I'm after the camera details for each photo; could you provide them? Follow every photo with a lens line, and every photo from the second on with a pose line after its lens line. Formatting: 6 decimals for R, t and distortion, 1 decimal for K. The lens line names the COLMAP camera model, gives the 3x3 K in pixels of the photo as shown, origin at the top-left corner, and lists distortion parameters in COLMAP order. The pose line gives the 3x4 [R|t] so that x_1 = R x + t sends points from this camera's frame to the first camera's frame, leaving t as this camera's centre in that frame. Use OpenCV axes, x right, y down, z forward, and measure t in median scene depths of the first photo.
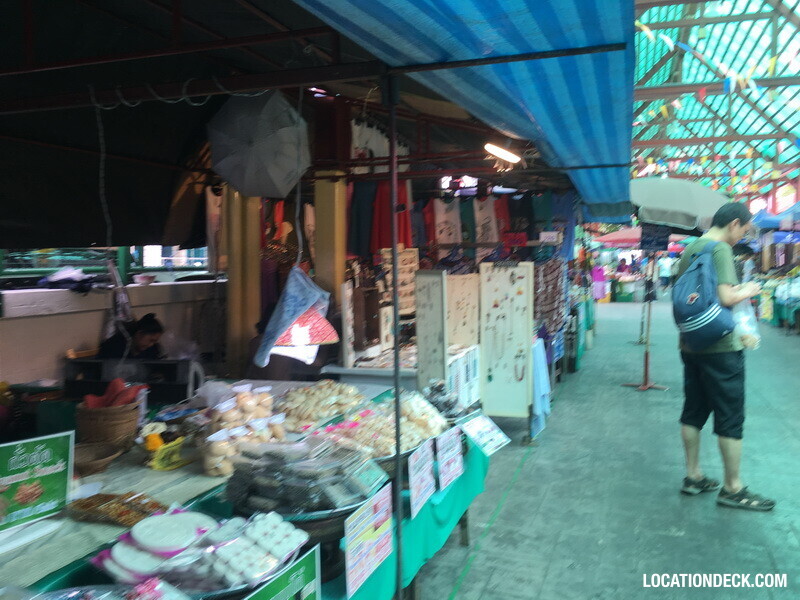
lens RADIAL K [[682.9, 0, 400.6], [0, 682.9, 300.1], [0, 0, 1]] dist [0.078606, -0.114826]
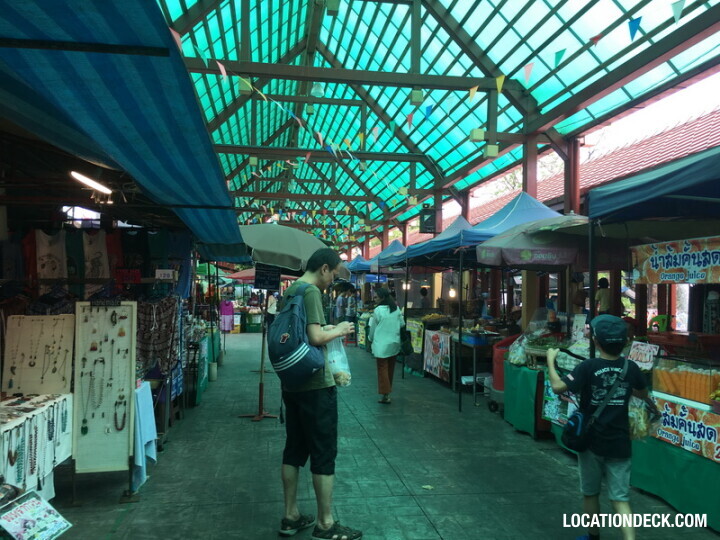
lens RADIAL K [[612.0, 0, 360.1], [0, 612.0, 267.4], [0, 0, 1]] dist [0.085666, -0.115809]
pose [[0.887119, 0.029267, 0.460611, 0.056218], [0.016980, 0.995242, -0.095940, -0.011519], [-0.461228, 0.092932, 0.882402, 0.079264]]
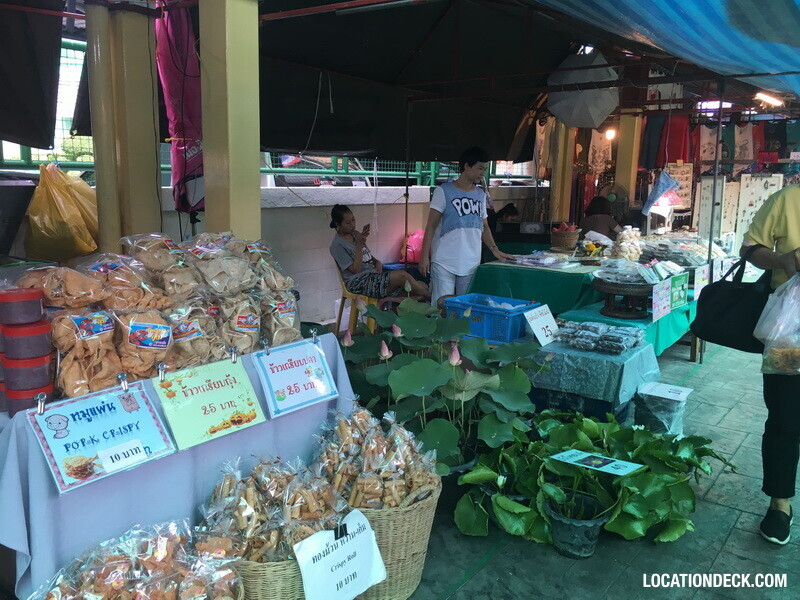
lens RADIAL K [[680.1, 0, 400.1], [0, 680.1, 297.1], [0, 0, 1]] dist [0.085666, -0.115809]
pose [[0.955591, 0.069202, -0.286455, -0.104977], [-0.036098, 0.992205, 0.119277, 0.042324], [0.292476, -0.103640, 0.950640, -0.469554]]
